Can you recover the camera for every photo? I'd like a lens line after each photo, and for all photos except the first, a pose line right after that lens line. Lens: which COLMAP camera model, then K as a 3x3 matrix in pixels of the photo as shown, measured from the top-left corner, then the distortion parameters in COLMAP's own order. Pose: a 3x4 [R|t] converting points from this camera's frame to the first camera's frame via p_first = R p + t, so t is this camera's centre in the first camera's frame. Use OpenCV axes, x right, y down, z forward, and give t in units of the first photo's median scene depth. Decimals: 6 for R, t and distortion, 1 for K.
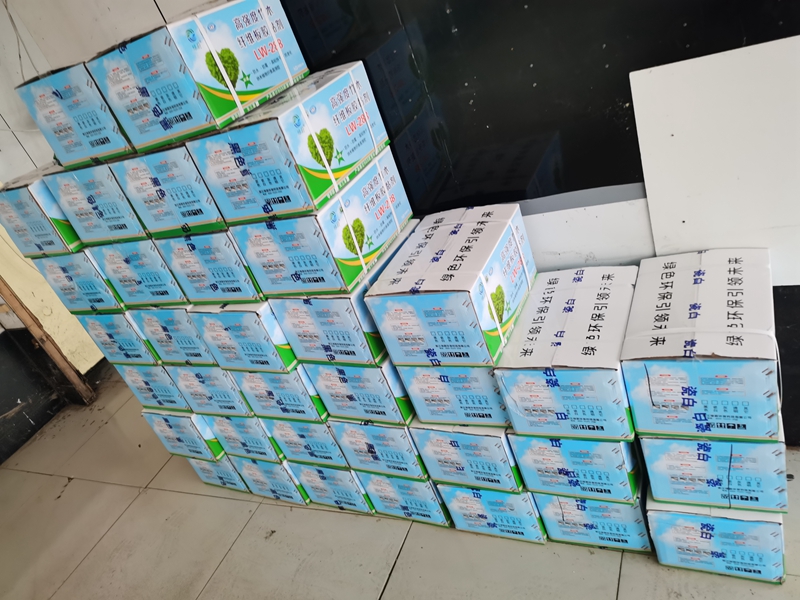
lens RADIAL K [[621.5, 0, 403.9], [0, 621.5, 300.2], [0, 0, 1]] dist [0.057477, -0.018507]
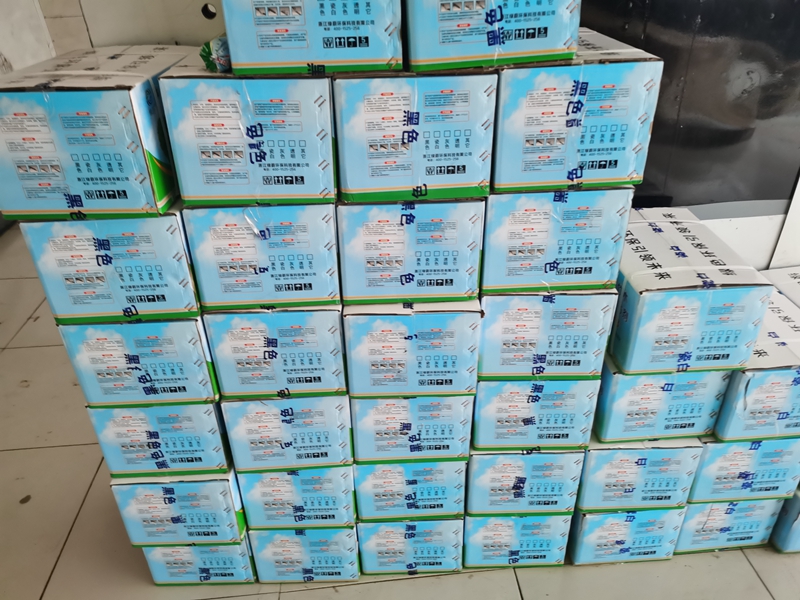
lens RADIAL K [[621.5, 0, 401.0], [0, 621.5, 302.4], [0, 0, 1]] dist [0.057477, -0.018507]
pose [[0.835665, 0.029405, 0.548452, -0.741521], [0.011204, 0.997445, -0.070548, 0.060525], [-0.549125, 0.065099, 0.833201, 0.422777]]
